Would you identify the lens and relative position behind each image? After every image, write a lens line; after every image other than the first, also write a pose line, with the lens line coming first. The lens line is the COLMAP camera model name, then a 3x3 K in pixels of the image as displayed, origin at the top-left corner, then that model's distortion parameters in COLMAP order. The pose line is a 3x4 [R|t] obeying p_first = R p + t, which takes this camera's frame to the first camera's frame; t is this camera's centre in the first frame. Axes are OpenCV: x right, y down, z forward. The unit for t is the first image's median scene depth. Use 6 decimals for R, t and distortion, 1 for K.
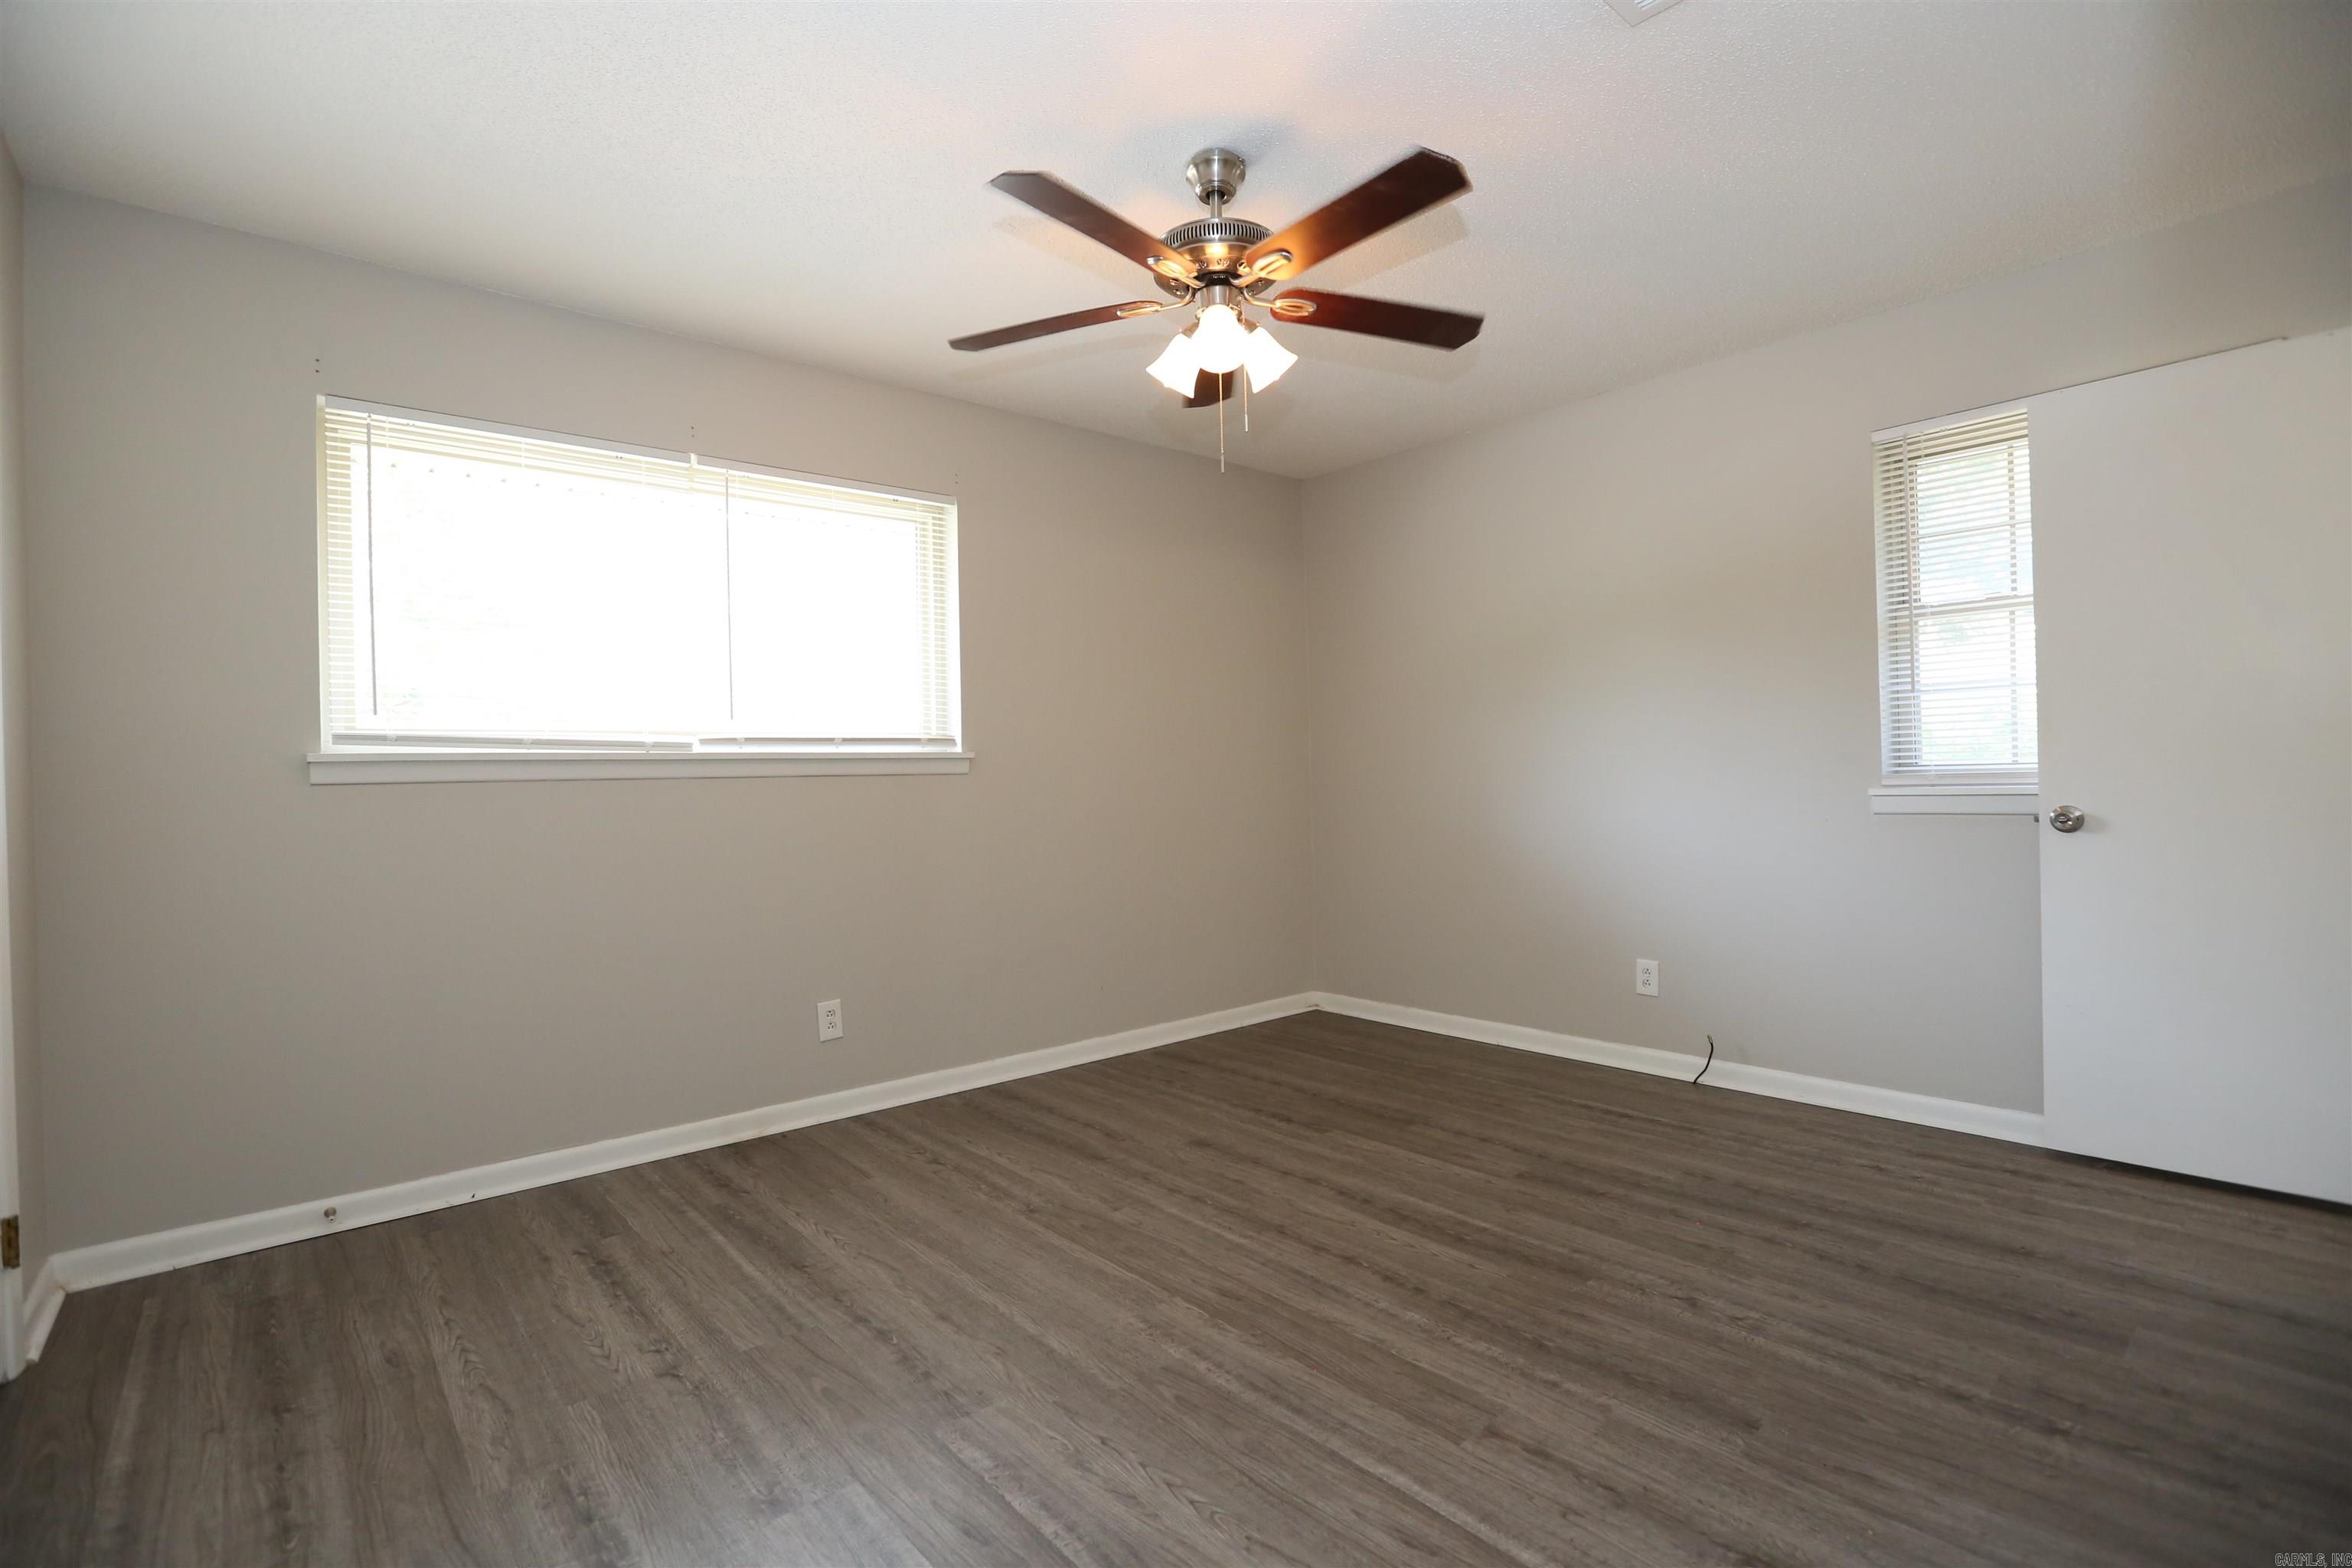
lens RADIAL K [[1064.4, 0, 1160.1], [0, 1064.4, 761.7], [0, 0, 1]] dist [-0.050514, 0.016083]
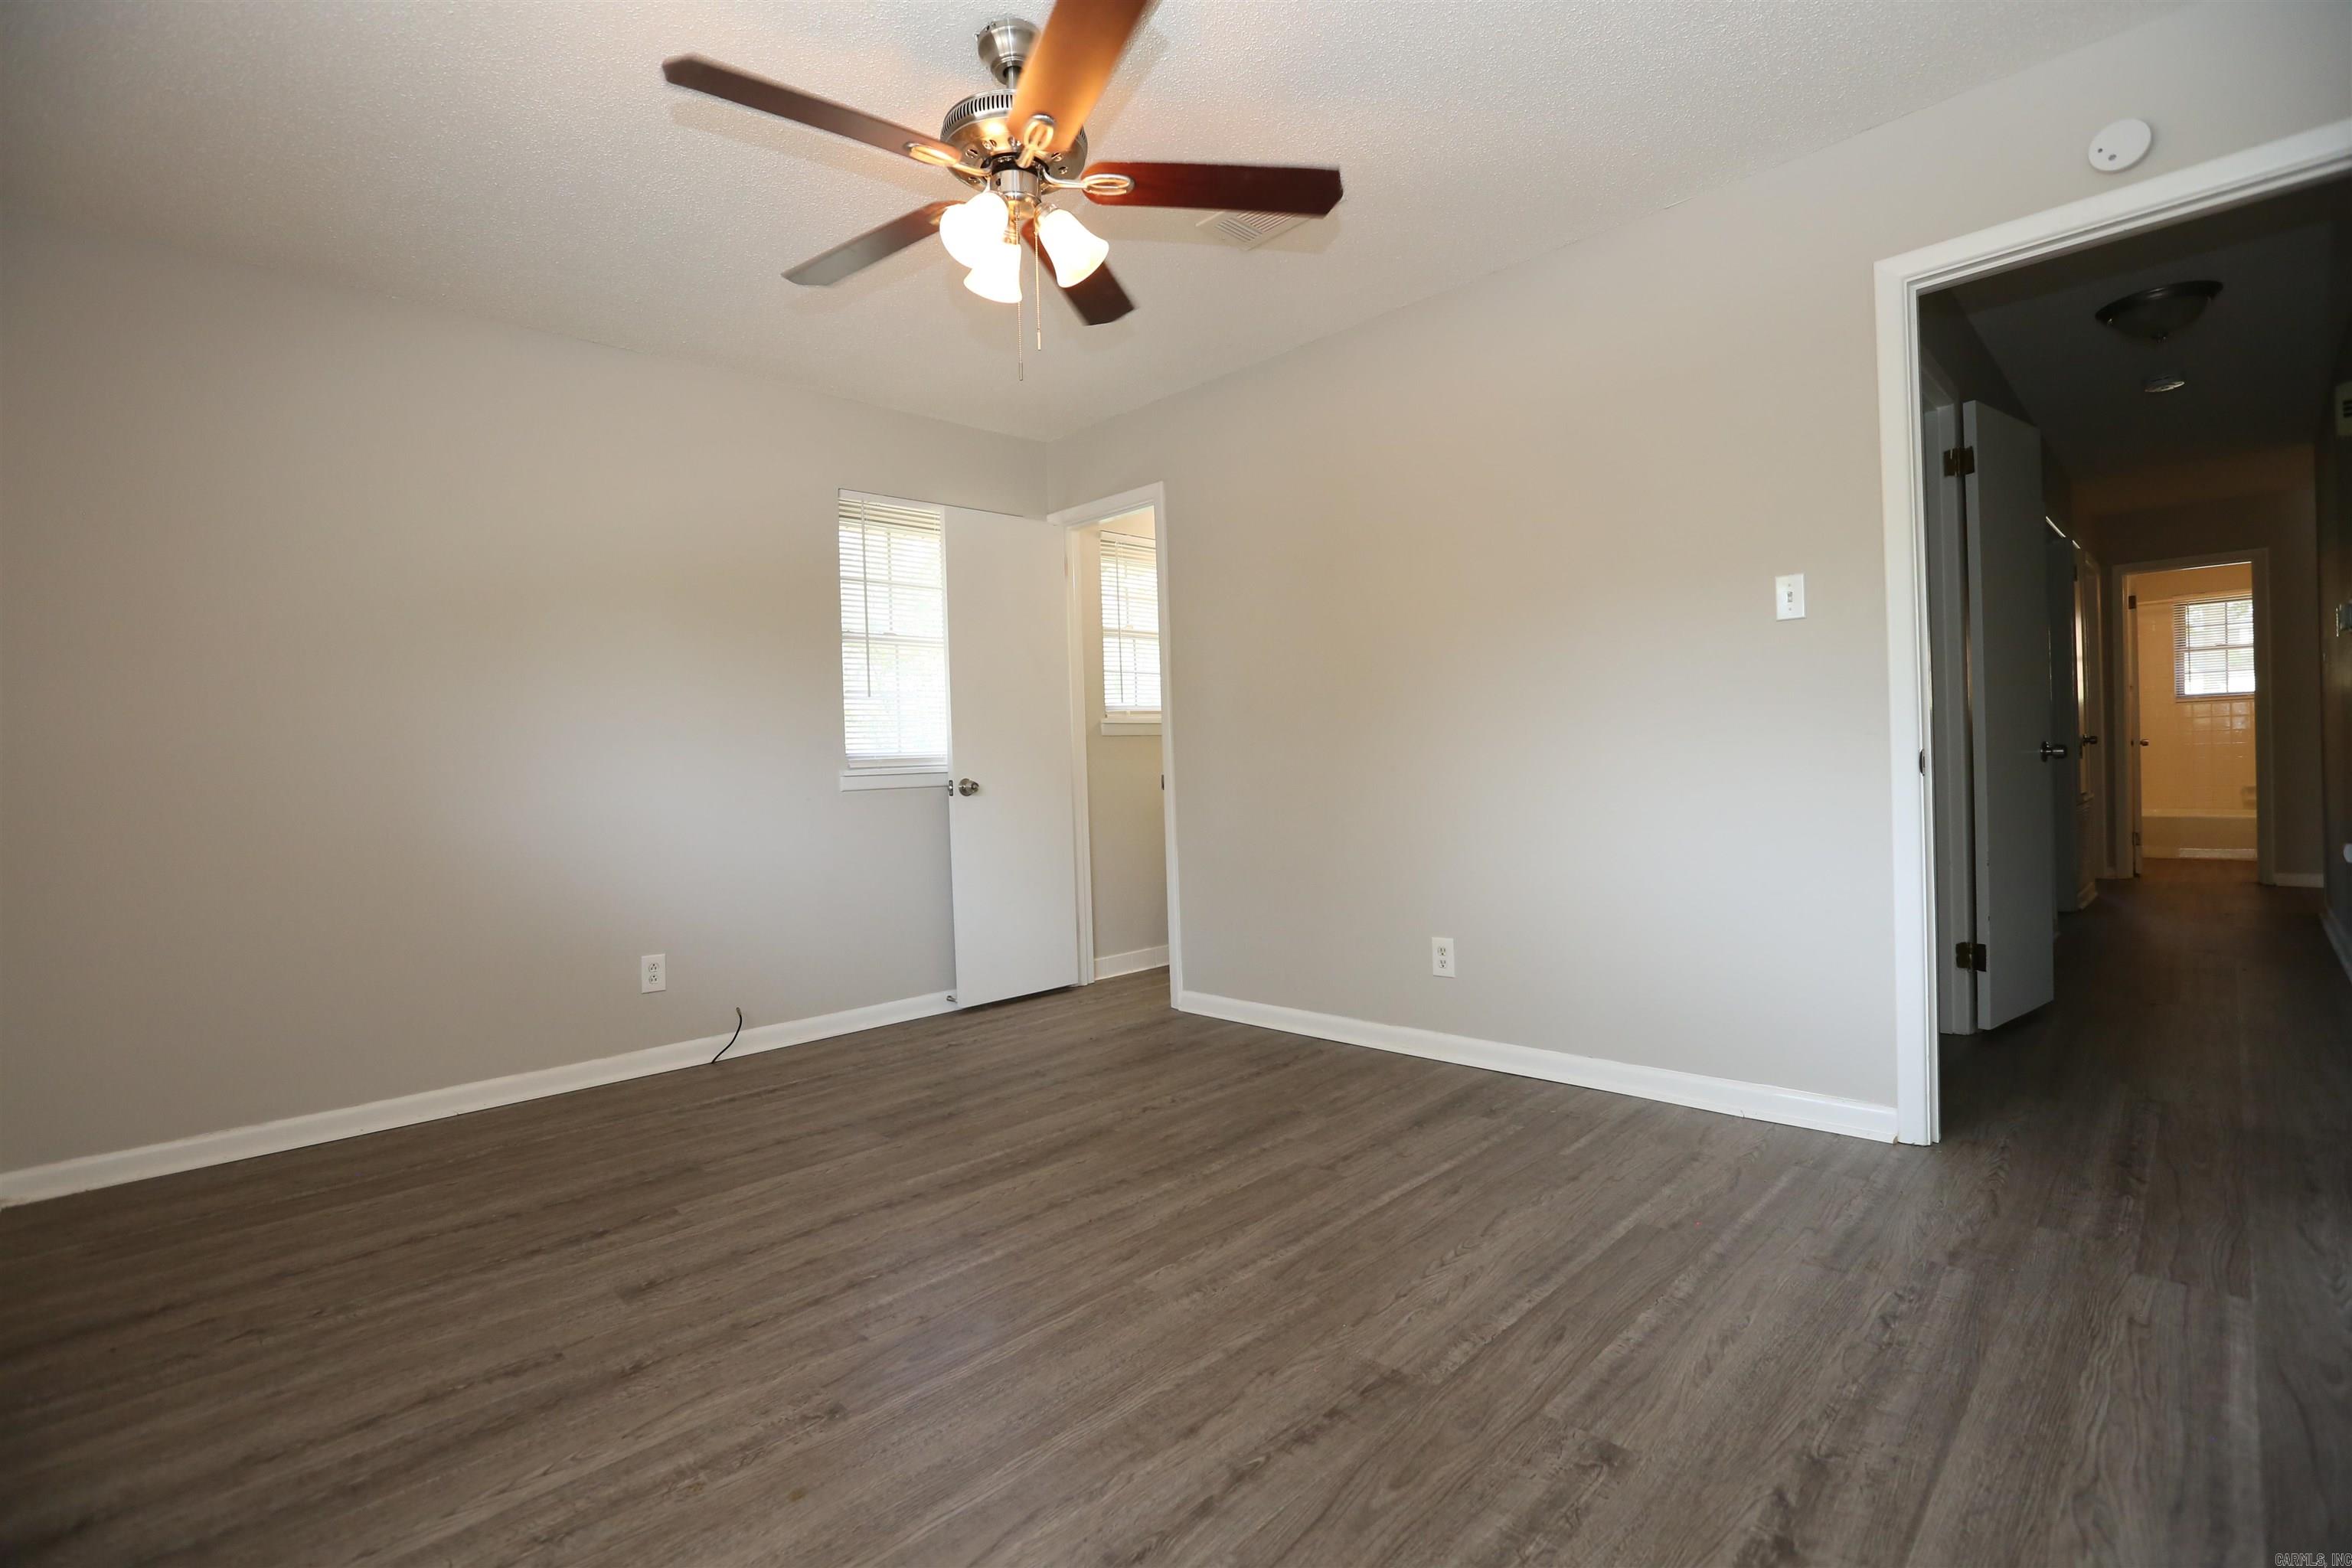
lens RADIAL K [[1064.4, 0, 1177.5], [0, 1064.4, 774.0], [0, 0, 1]] dist [-0.050514, 0.016083]
pose [[-0.071466, 0.020106, 0.997240, -0.755114], [0.019394, 0.999636, -0.018765, 0.074552], [-0.997254, 0.018000, -0.071830, 0.852672]]
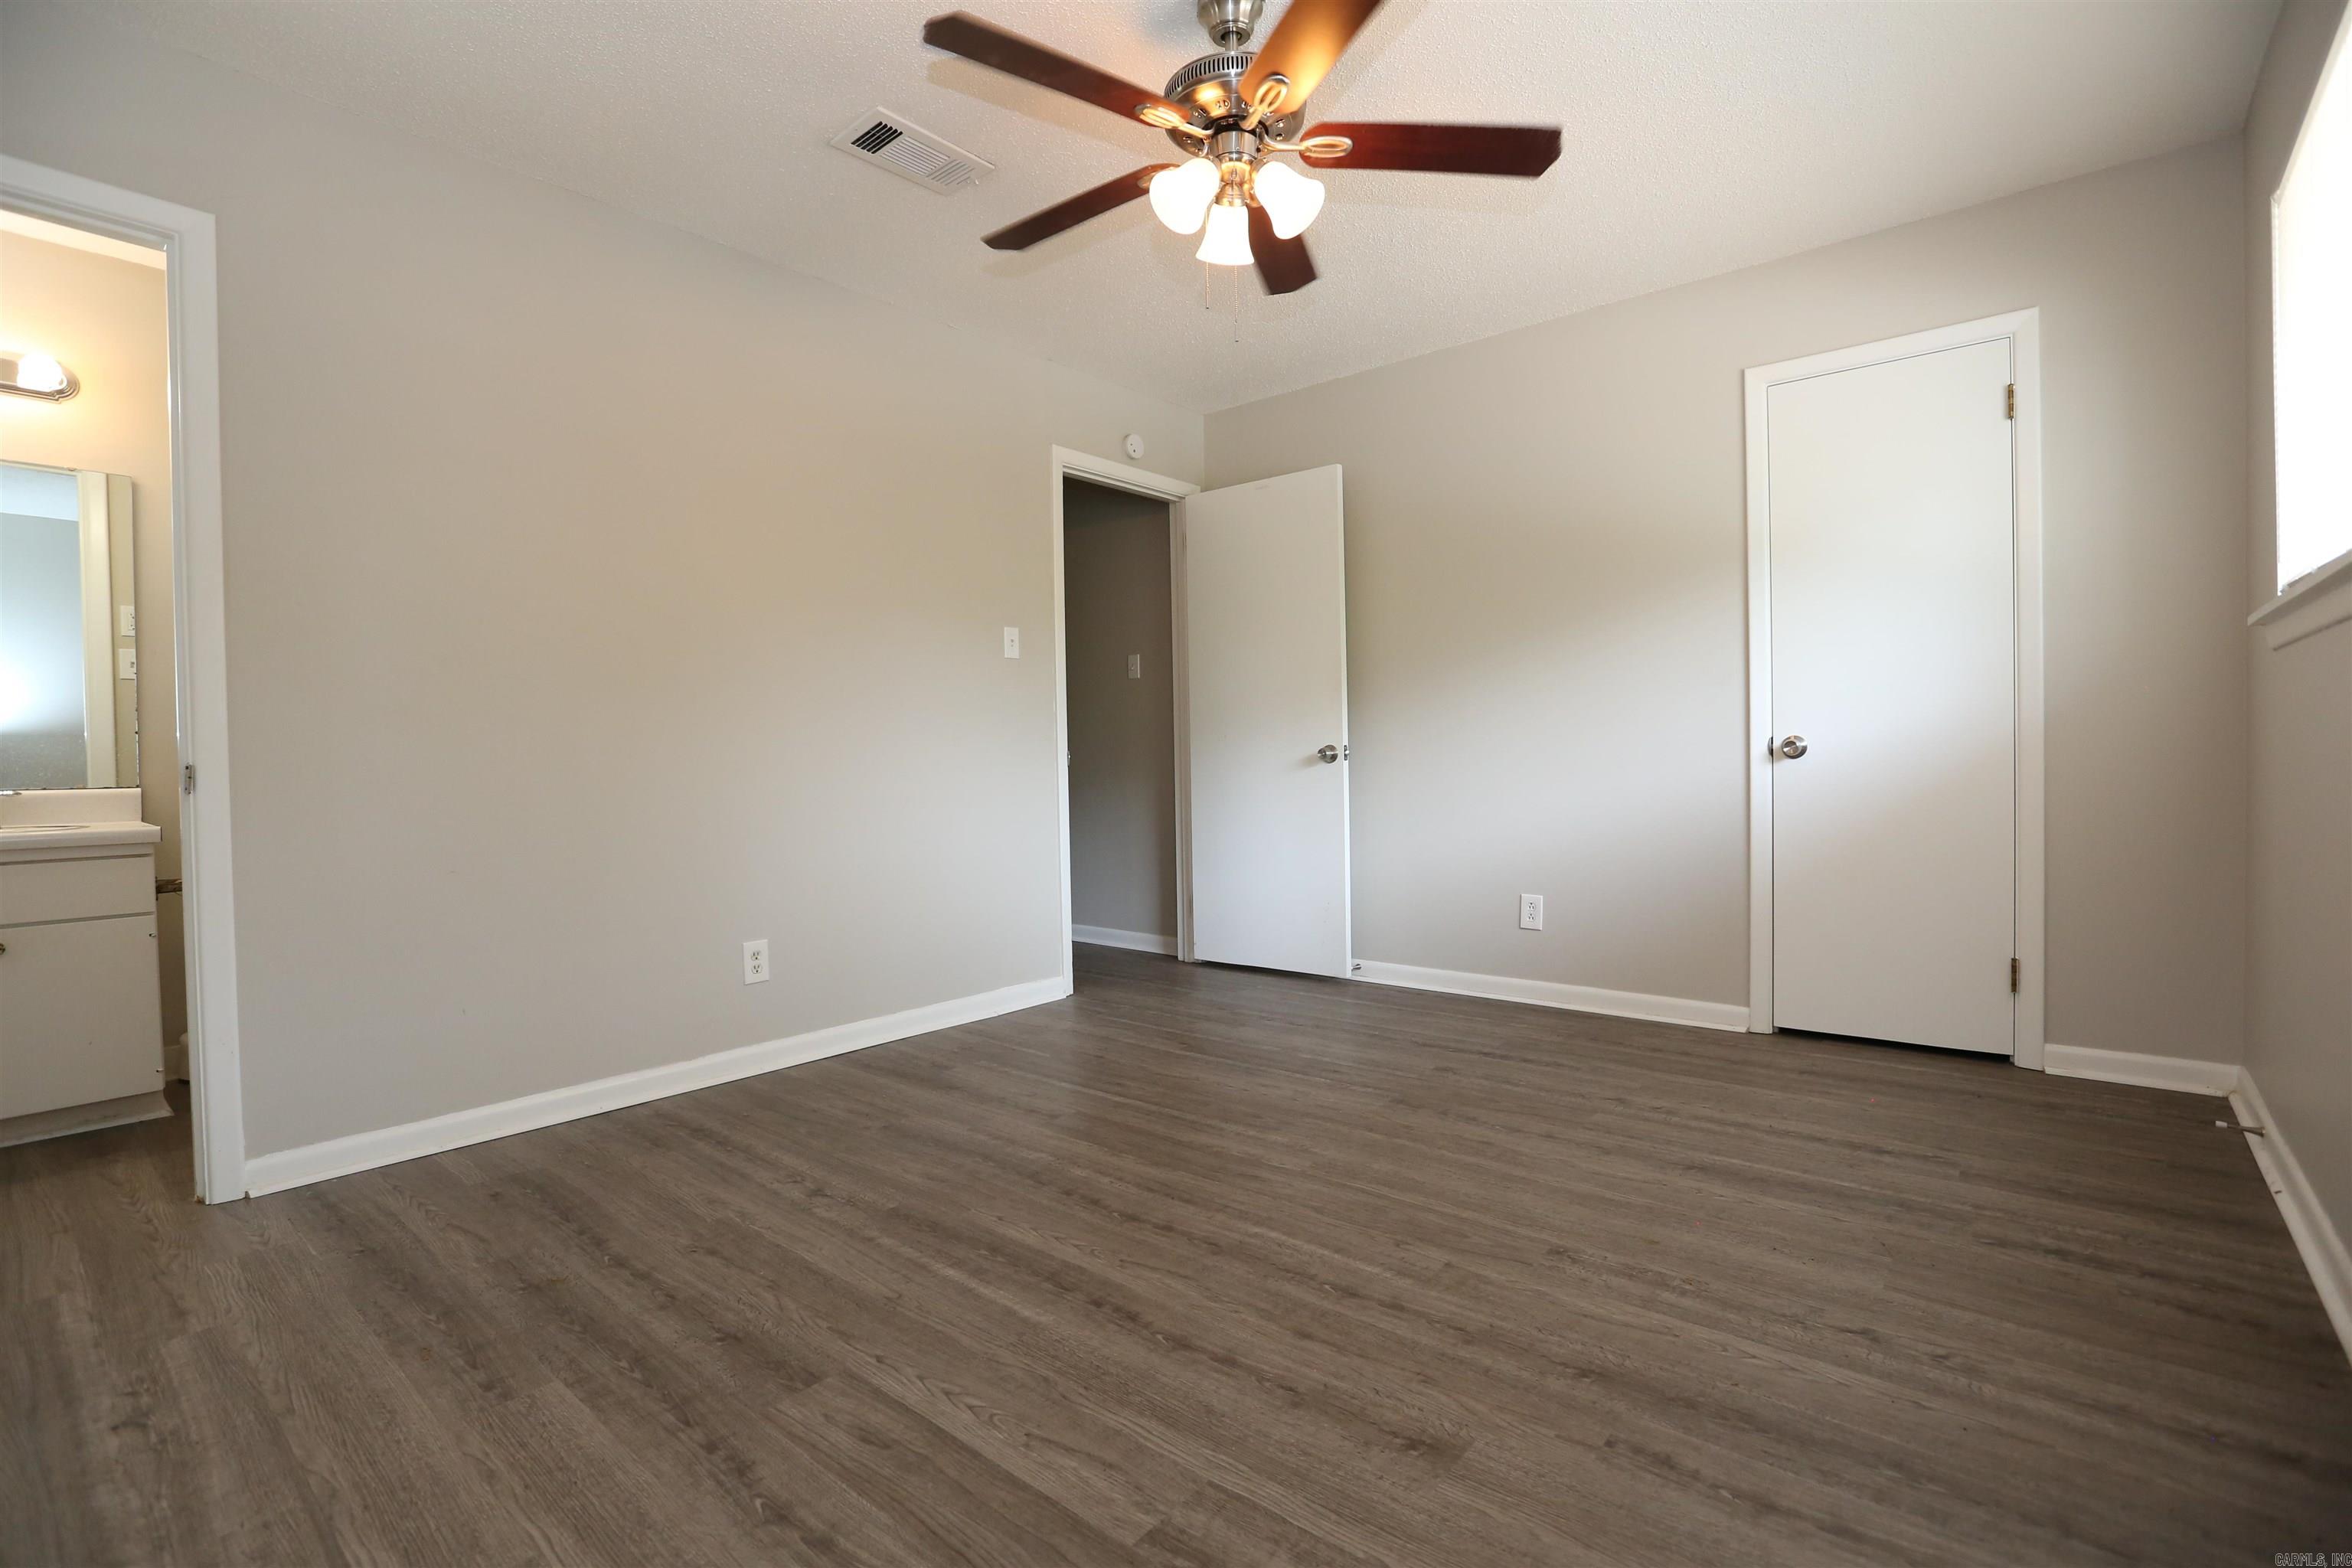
lens RADIAL K [[1064.4, 0, 1158.6], [0, 1064.4, 777.6], [0, 0, 1]] dist [-0.050514, 0.016083]
pose [[-0.988188, 0.043321, -0.146997, 0.246136], [0.043147, 0.999059, 0.004371, 0.085821], [0.147048, -0.002023, -0.989127, 1.701398]]
